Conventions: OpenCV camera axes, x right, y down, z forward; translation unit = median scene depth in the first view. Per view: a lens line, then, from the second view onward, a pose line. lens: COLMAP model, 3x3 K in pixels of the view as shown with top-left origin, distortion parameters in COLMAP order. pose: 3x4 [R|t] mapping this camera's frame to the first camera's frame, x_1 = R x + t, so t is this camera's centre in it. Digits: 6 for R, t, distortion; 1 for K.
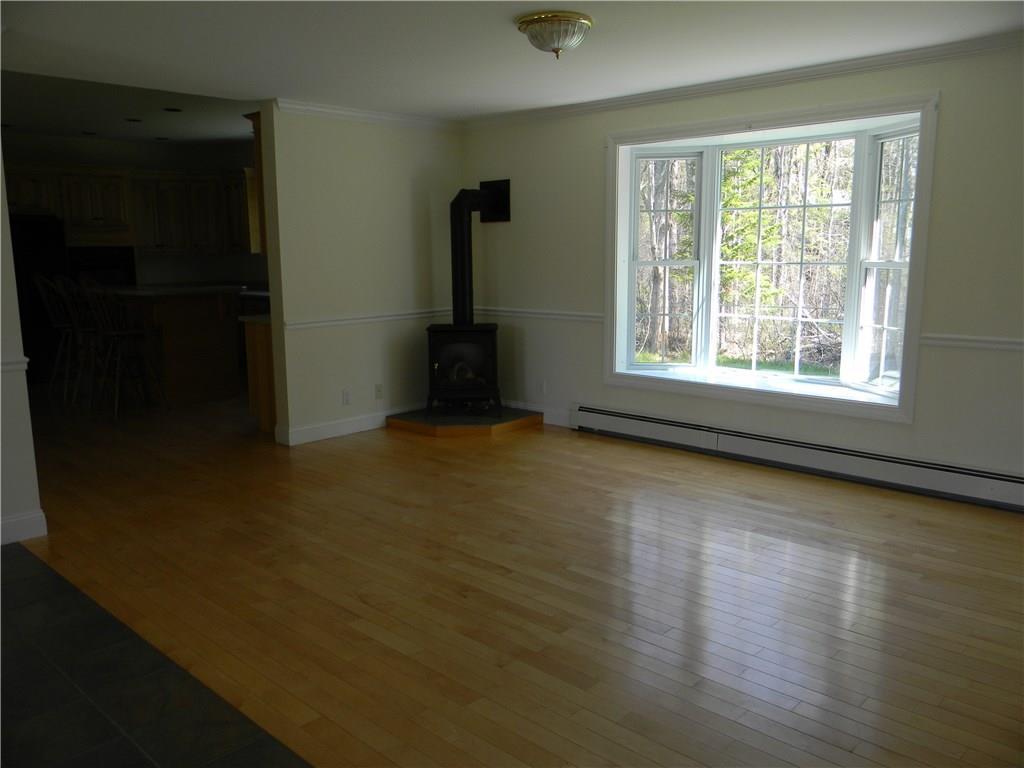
lens RADIAL K [[820.5, 0, 511.7], [0, 820.5, 383.2], [0, 0, 1]] dist [0.009035, -0.003437]
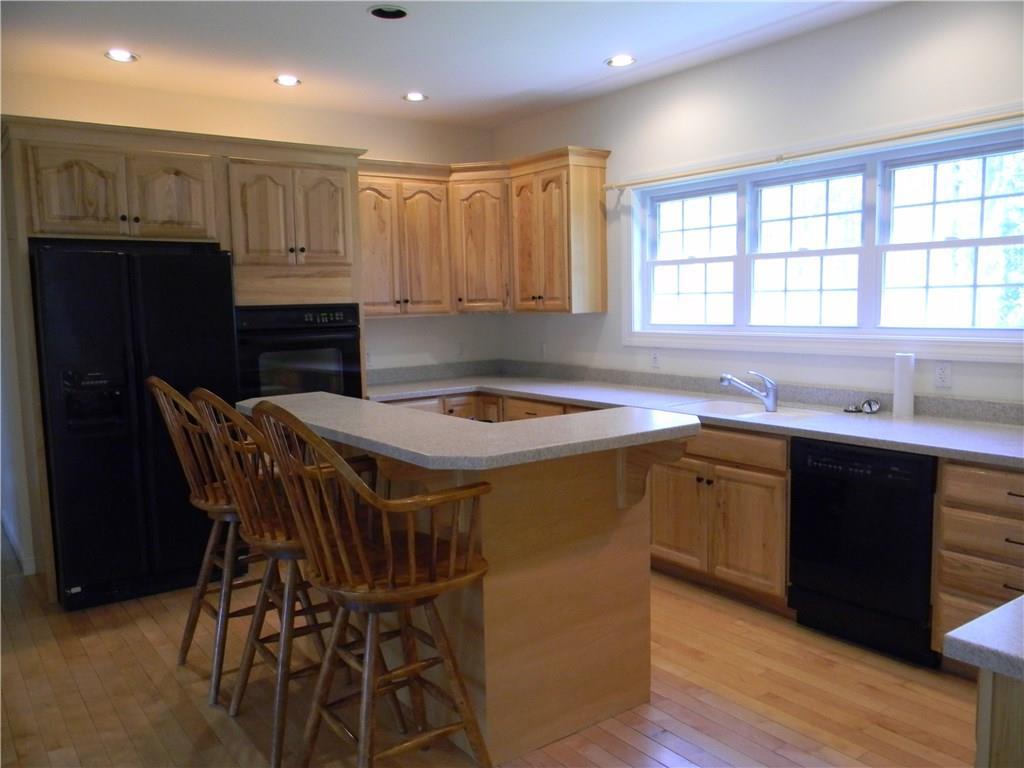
lens RADIAL K [[820.5, 0, 512.2], [0, 820.5, 385.1], [0, 0, 1]] dist [0.009035, -0.003437]
pose [[0.982951, 0.002313, -0.183851, -0.275856], [-0.013076, 0.998269, -0.057348, -0.089055], [0.183400, 0.058775, 0.981280, 0.527353]]
